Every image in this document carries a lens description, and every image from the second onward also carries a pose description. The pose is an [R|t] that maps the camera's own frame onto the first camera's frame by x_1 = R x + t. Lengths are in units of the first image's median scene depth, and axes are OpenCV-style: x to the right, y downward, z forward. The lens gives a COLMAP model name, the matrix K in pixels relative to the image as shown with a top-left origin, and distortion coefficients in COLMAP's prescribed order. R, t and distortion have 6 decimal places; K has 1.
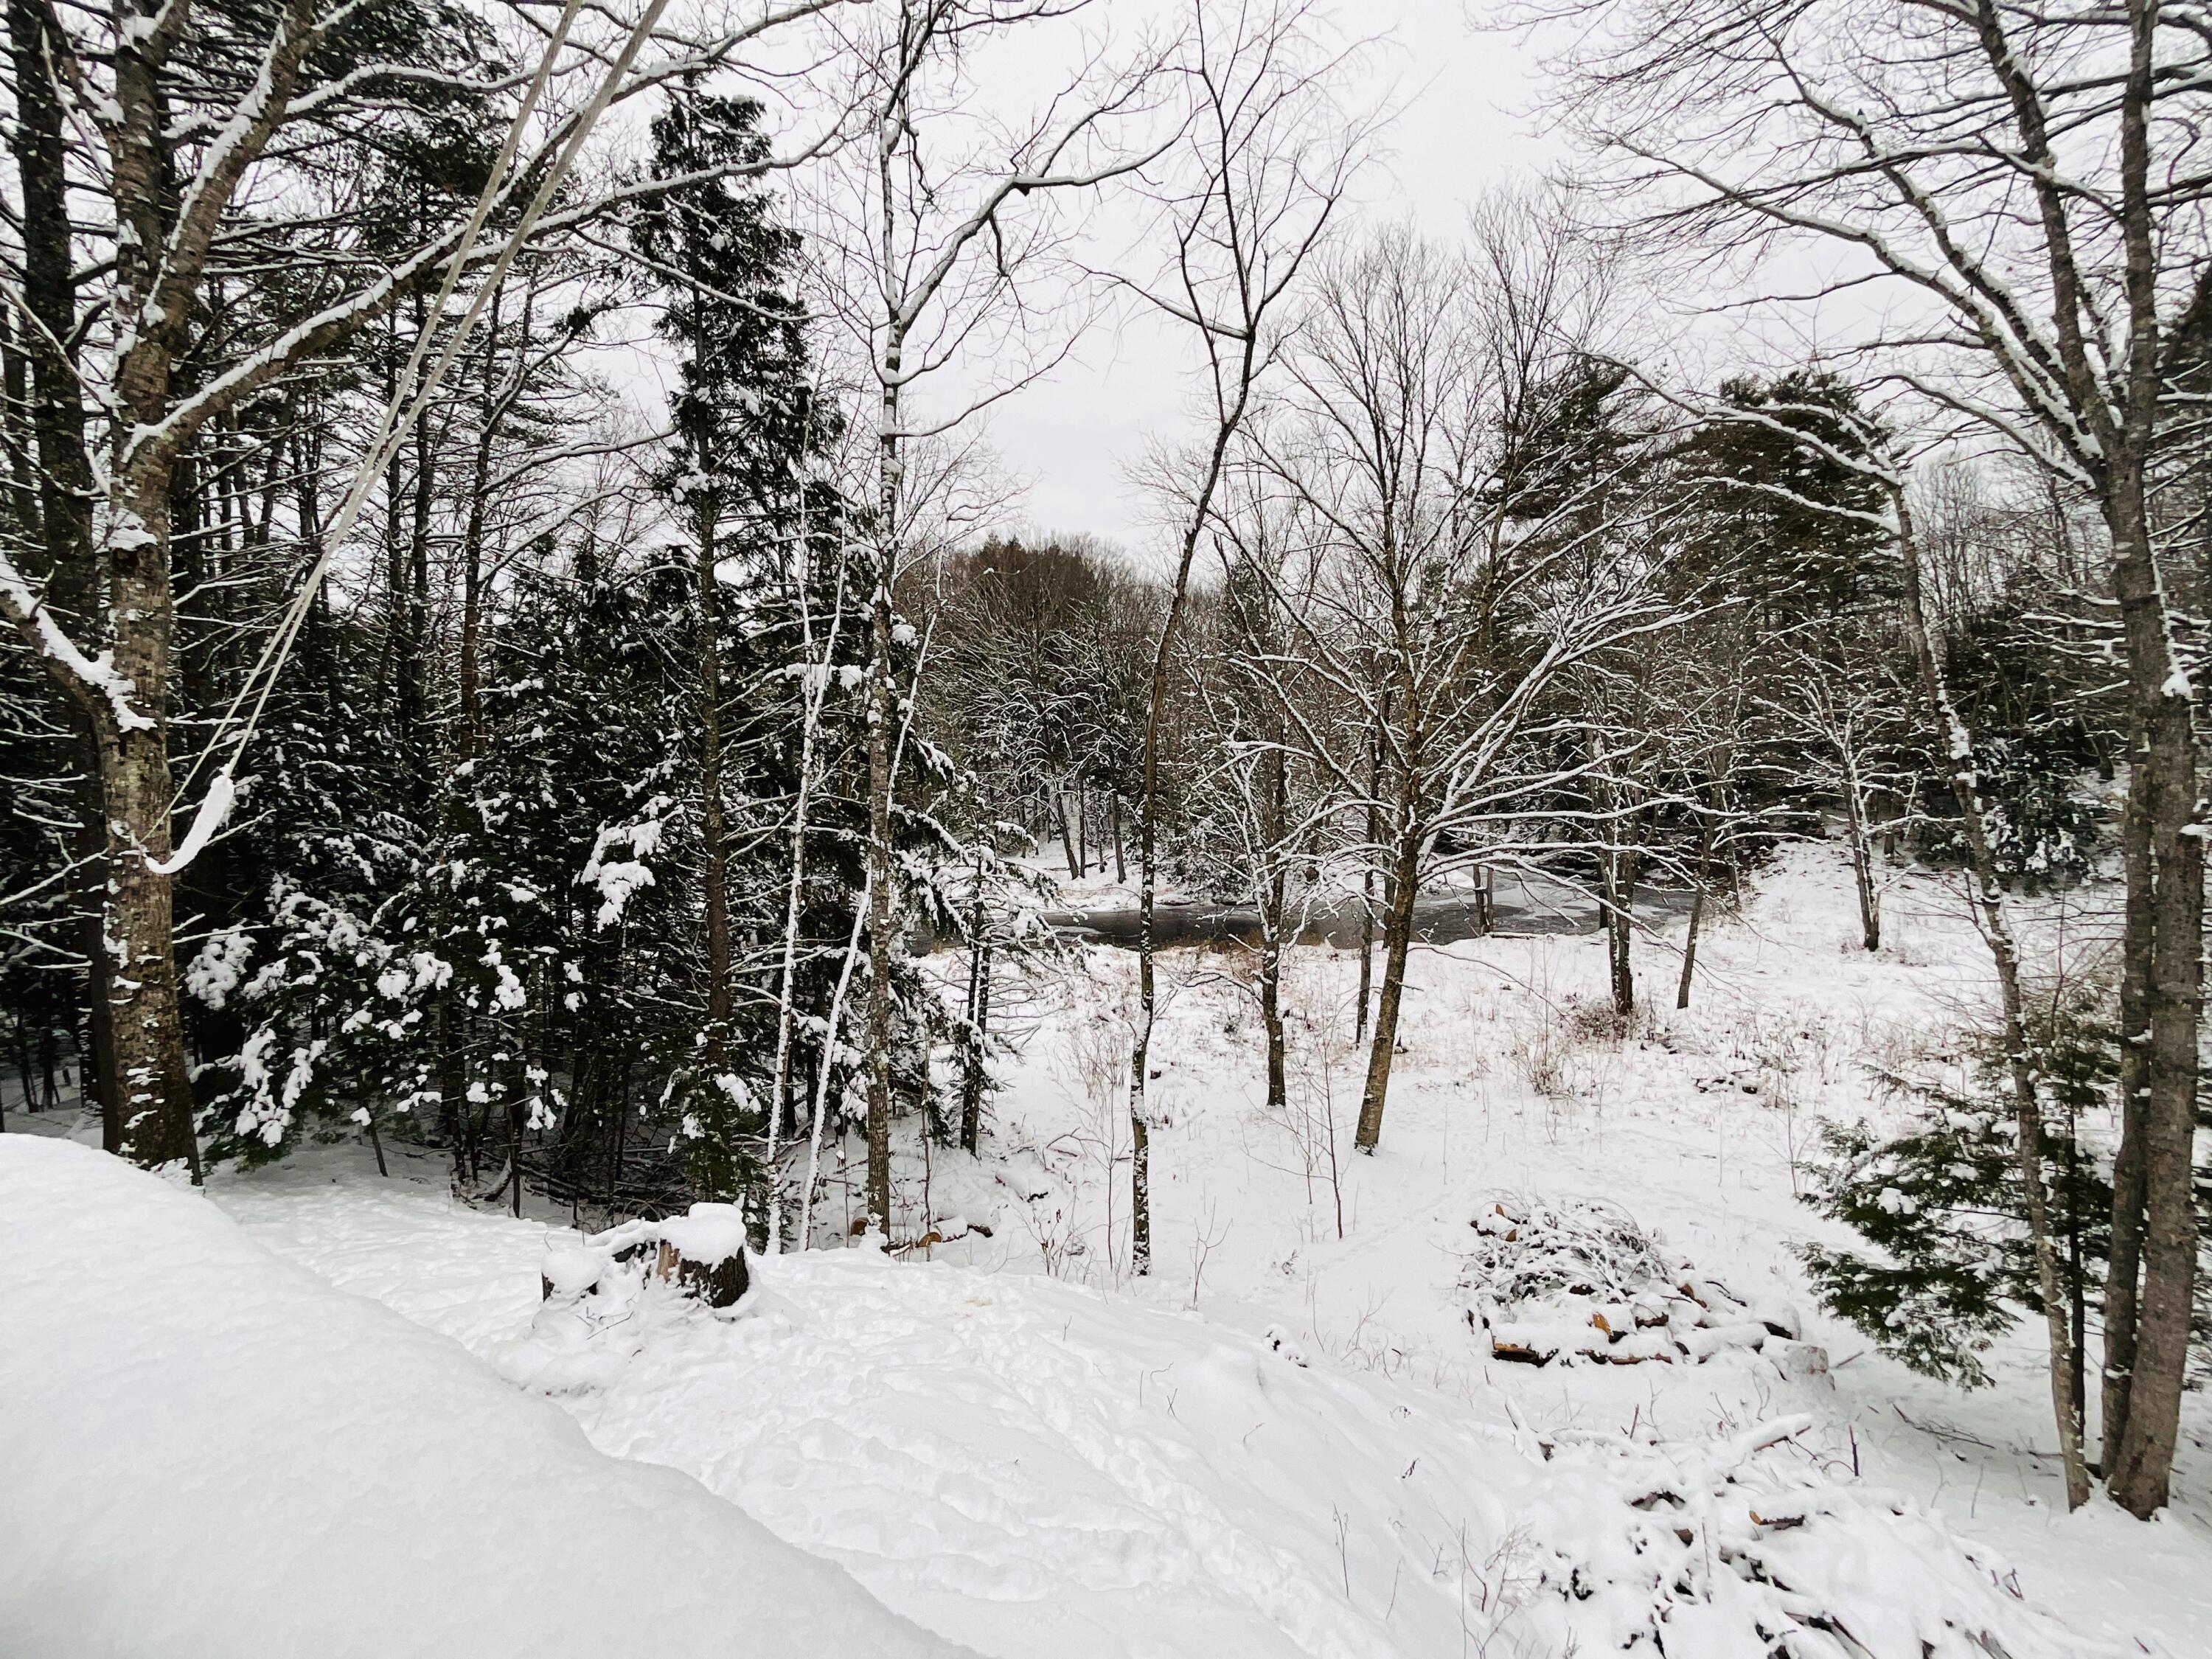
lens RADIAL K [[911.9, 0, 1118.4], [0, 911.9, 823.2], [0, 0, 1]] dist [0.001371, -0.001971]
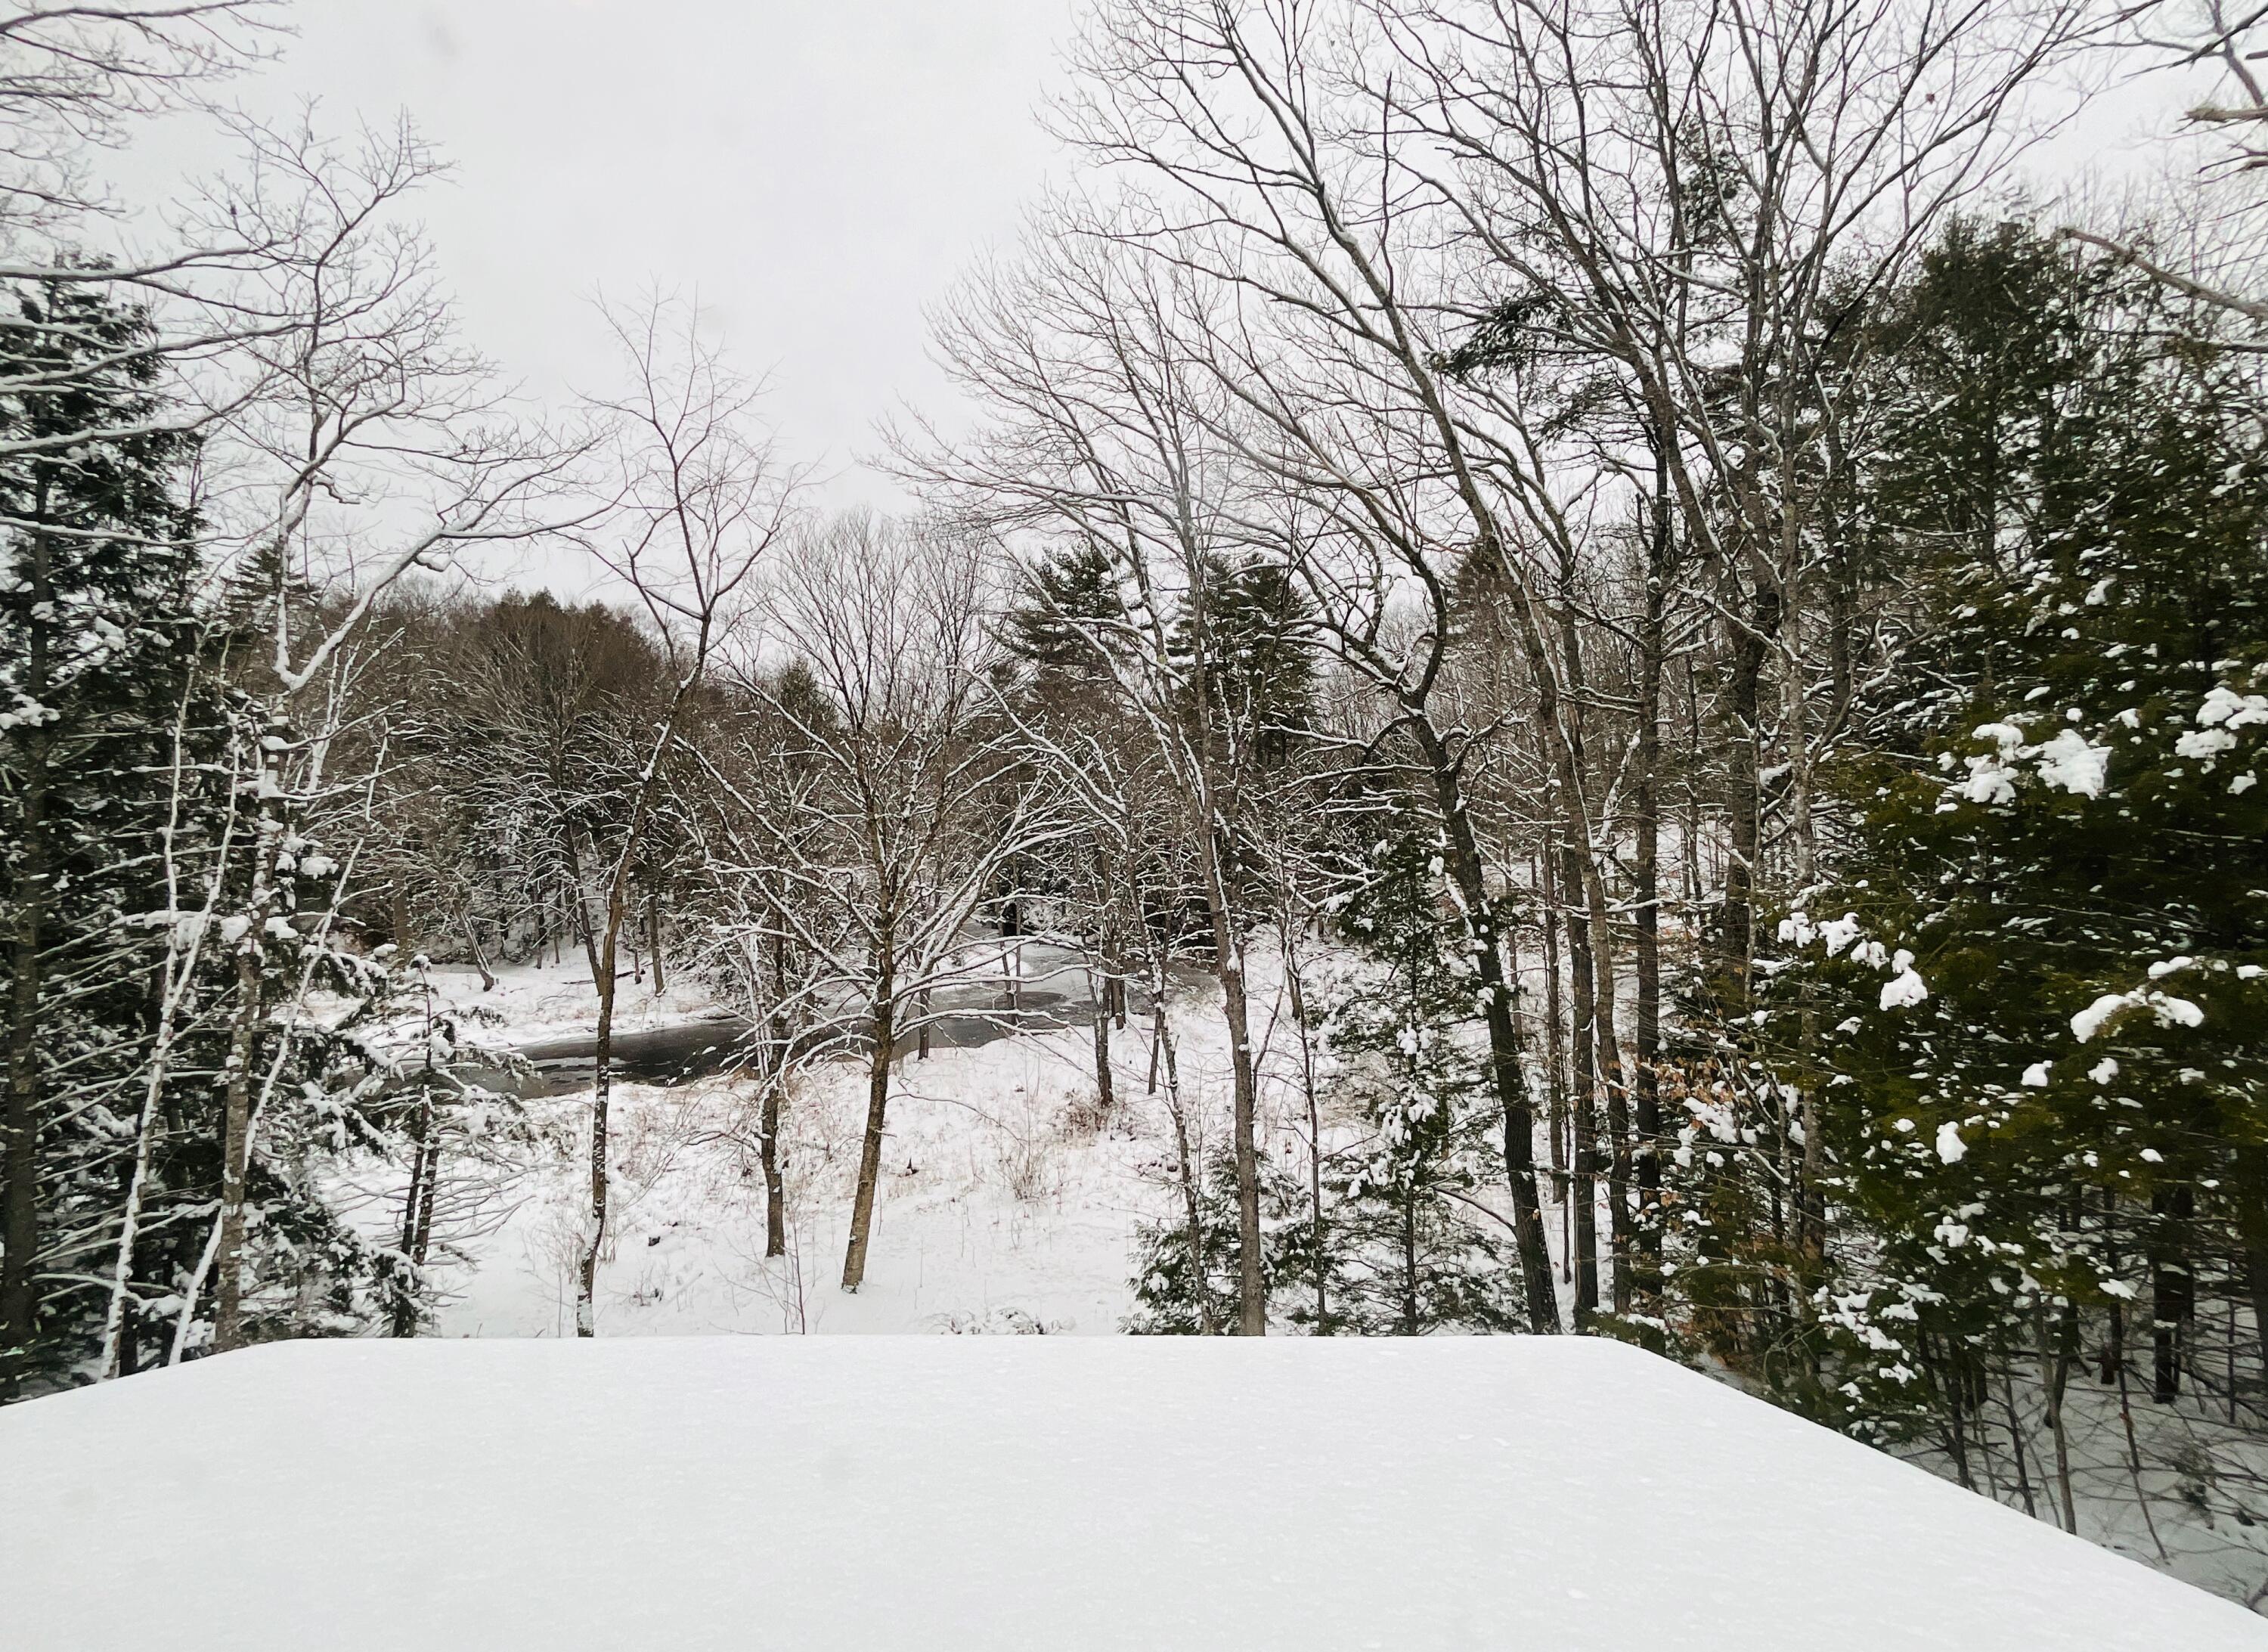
lens RADIAL K [[897.8, 0, 1116.8], [0, 897.8, 820.6], [0, 0, 1]] dist [-0.005811, 0.000754]
pose [[0.894231, 0.017228, 0.447273, 0.072756], [0.026456, 0.995478, -0.091236, -0.105378], [-0.446822, 0.093419, 0.889732, -0.168054]]
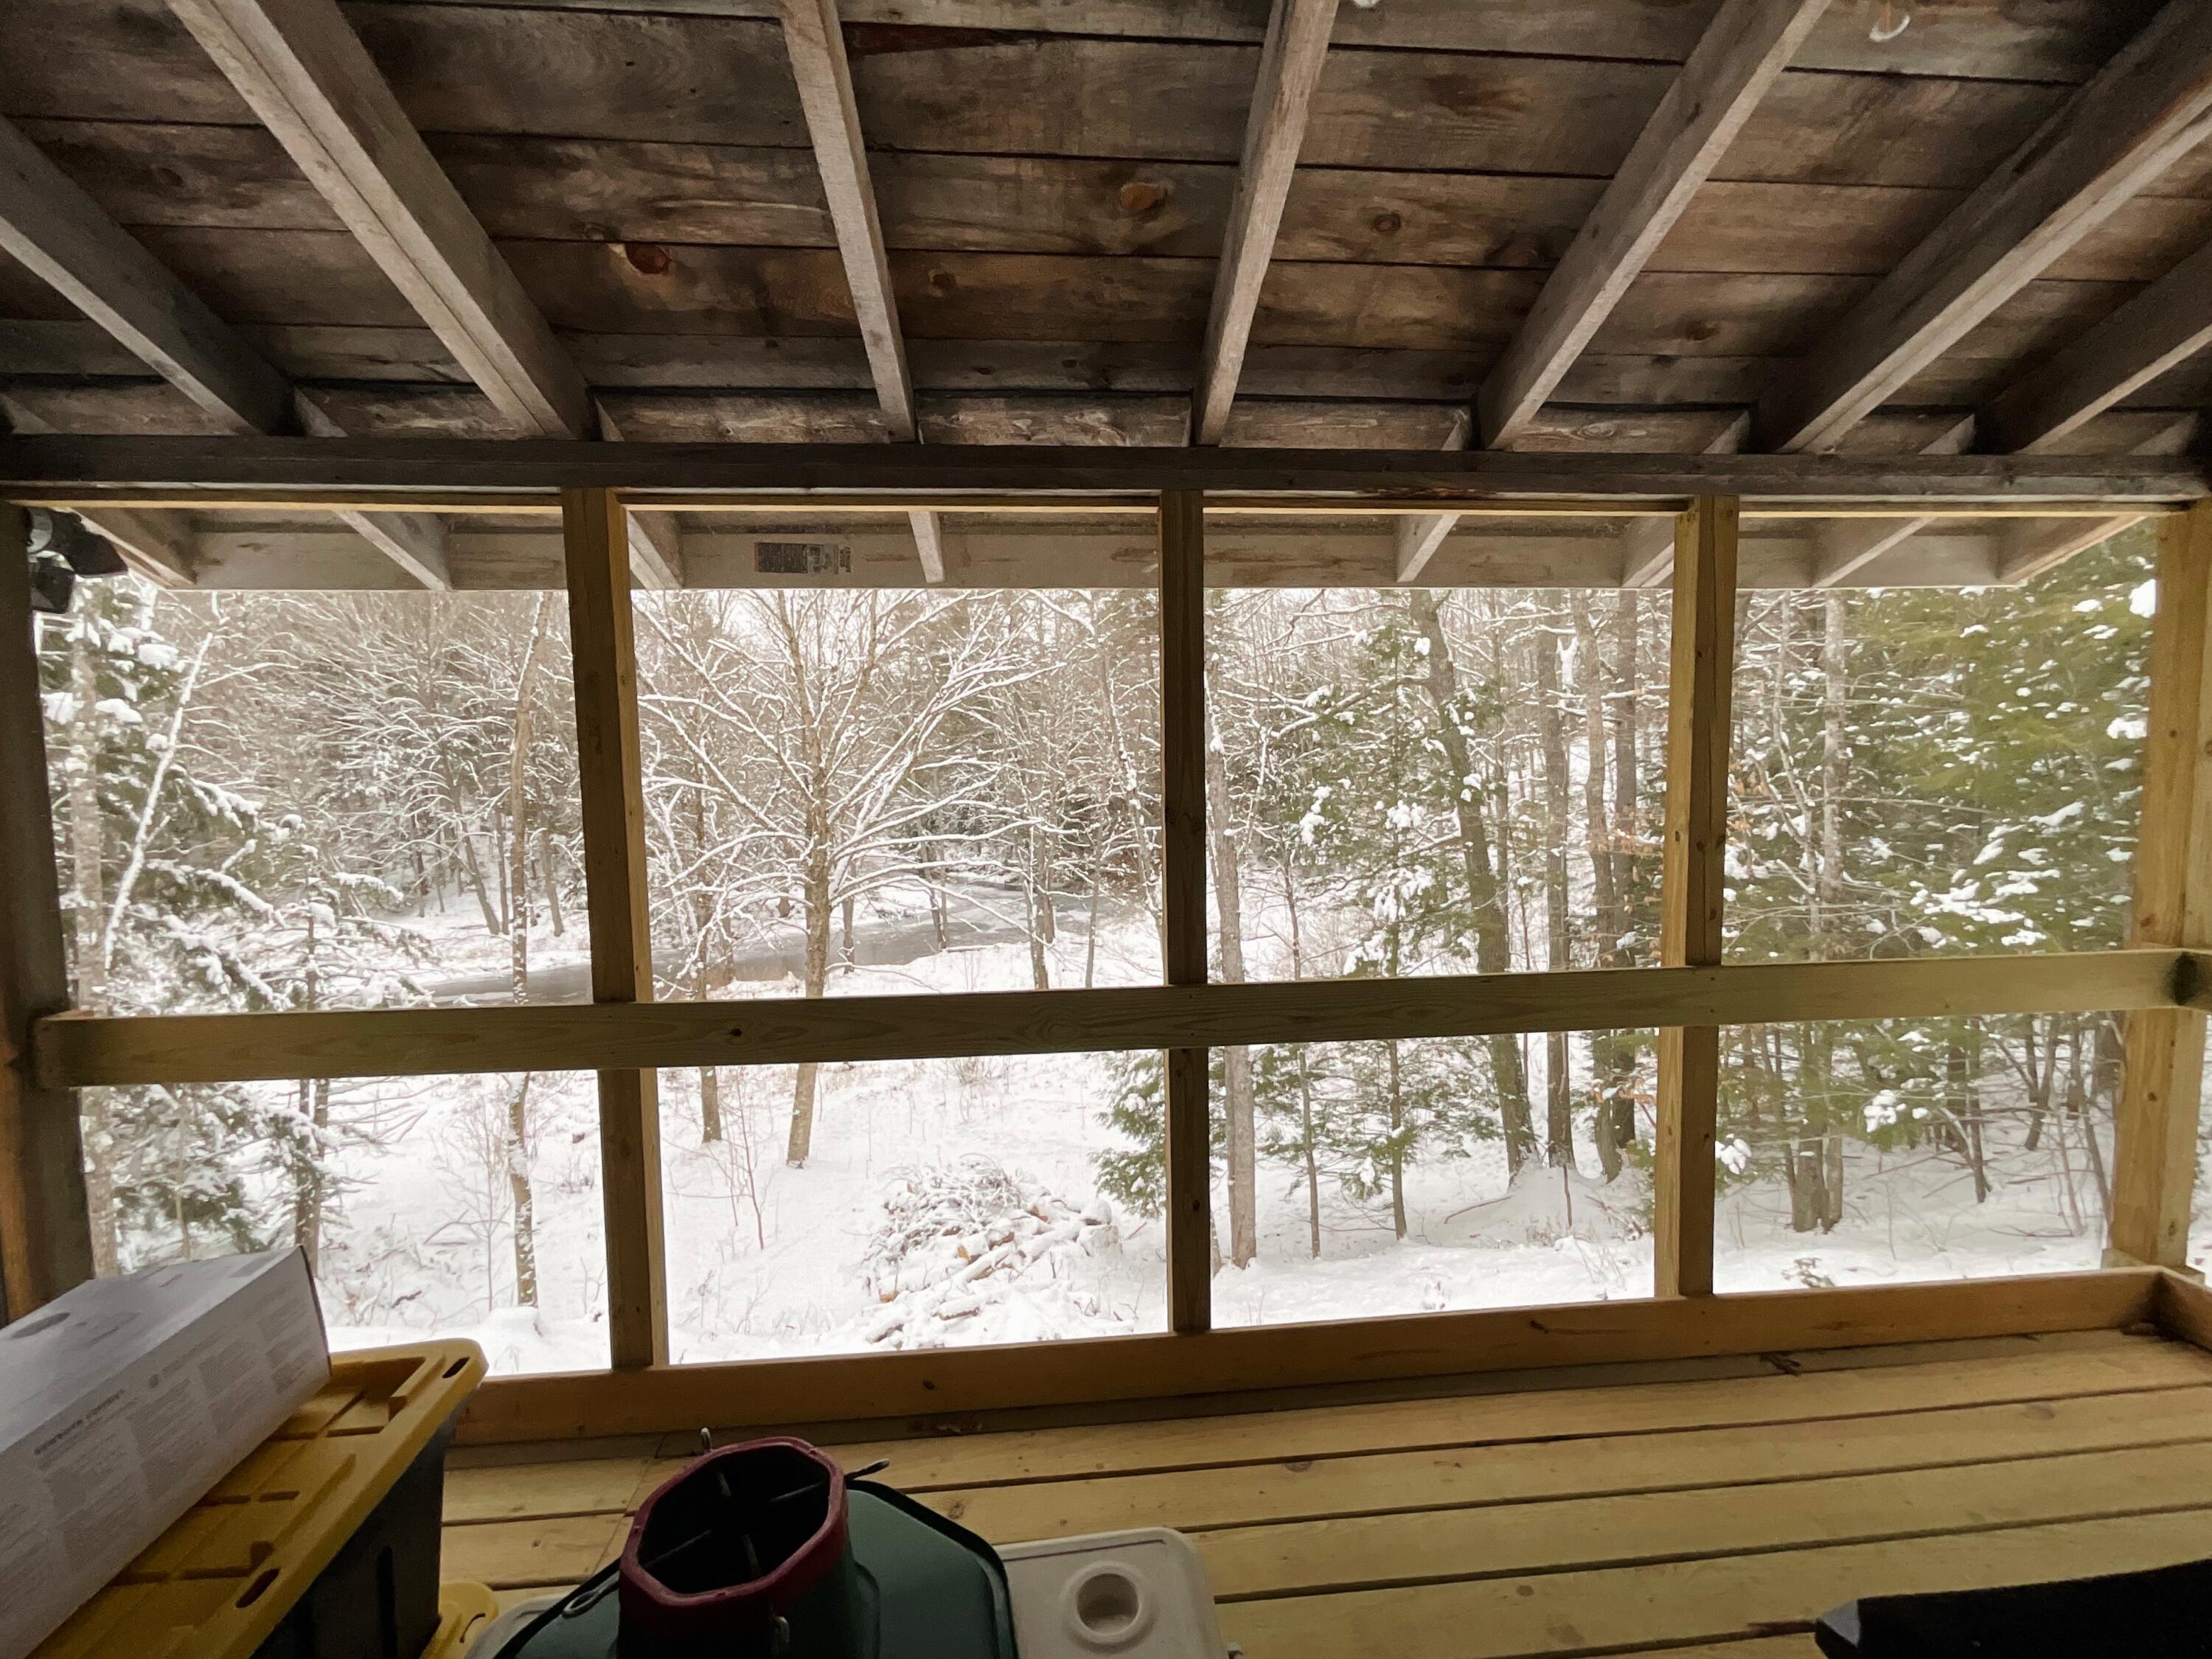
lens RADIAL K [[911.9, 0, 1098.3], [0, 911.9, 829.2], [0, 0, 1]] dist [0.001371, -0.001971]
pose [[0.859432, -0.036621, 0.509936, 0.052556], [0.049934, 0.998675, -0.012438, 0.003379], [-0.508805, 0.036153, 0.860122, -0.106675]]
